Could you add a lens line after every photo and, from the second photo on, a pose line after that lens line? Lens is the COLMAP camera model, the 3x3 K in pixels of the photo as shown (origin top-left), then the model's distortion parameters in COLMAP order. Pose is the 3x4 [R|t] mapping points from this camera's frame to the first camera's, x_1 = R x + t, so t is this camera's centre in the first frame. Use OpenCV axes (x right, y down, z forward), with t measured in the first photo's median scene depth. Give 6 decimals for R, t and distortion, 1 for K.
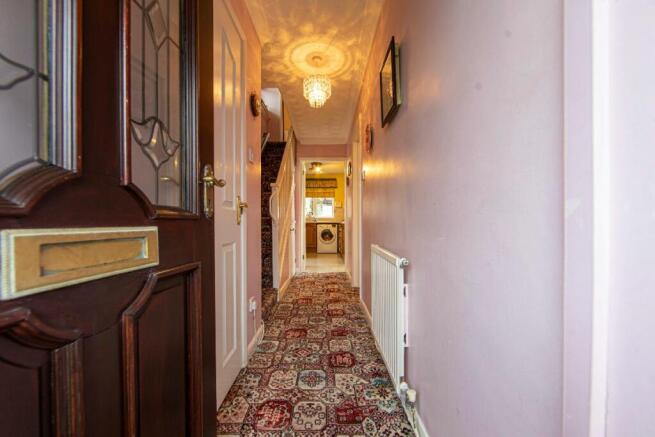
lens RADIAL K [[260.6, 0, 318.1], [0, 260.6, 223.4], [0, 0, 1]] dist [-0.001227, -0.000071]
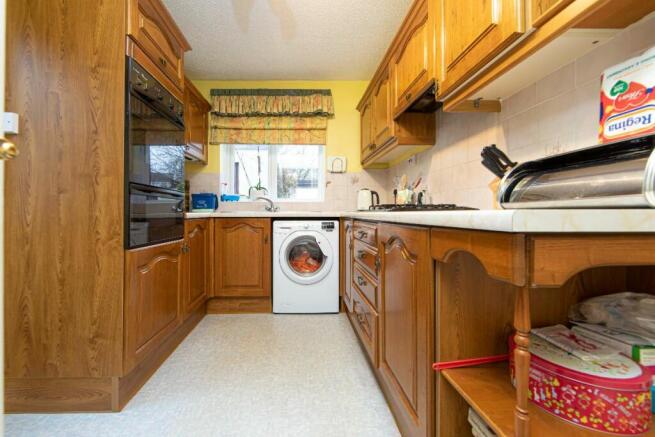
lens RADIAL K [[276.6, 0, 309.8], [0, 276.6, 210.5], [0, 0, 1]] dist [-0.000925, 0.000025]
pose [[0.997389, 0.005055, 0.072037, 0.015200], [-0.004287, 0.999932, -0.010820, -0.005260], [-0.072086, 0.010483, 0.997343, 0.668769]]
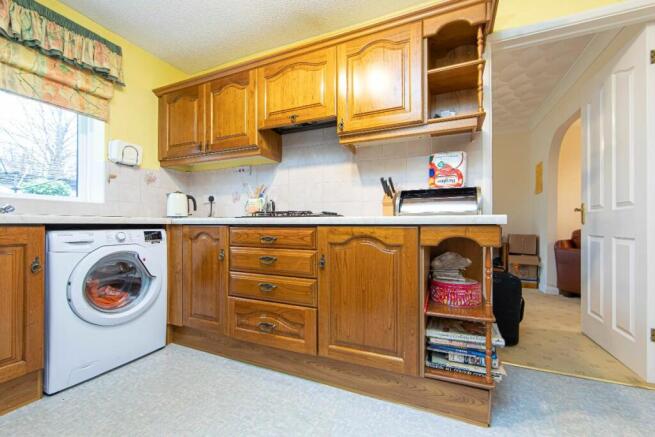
lens RADIAL K [[260.6, 0, 318.1], [0, 260.6, 223.4], [0, 0, 1]] dist [-0.001227, -0.000071]
pose [[0.375705, 0.003666, 0.926732, -0.098109], [-0.001960, 0.999993, -0.003161, -0.001712], [-0.926737, -0.000628, 0.375709, 0.768829]]
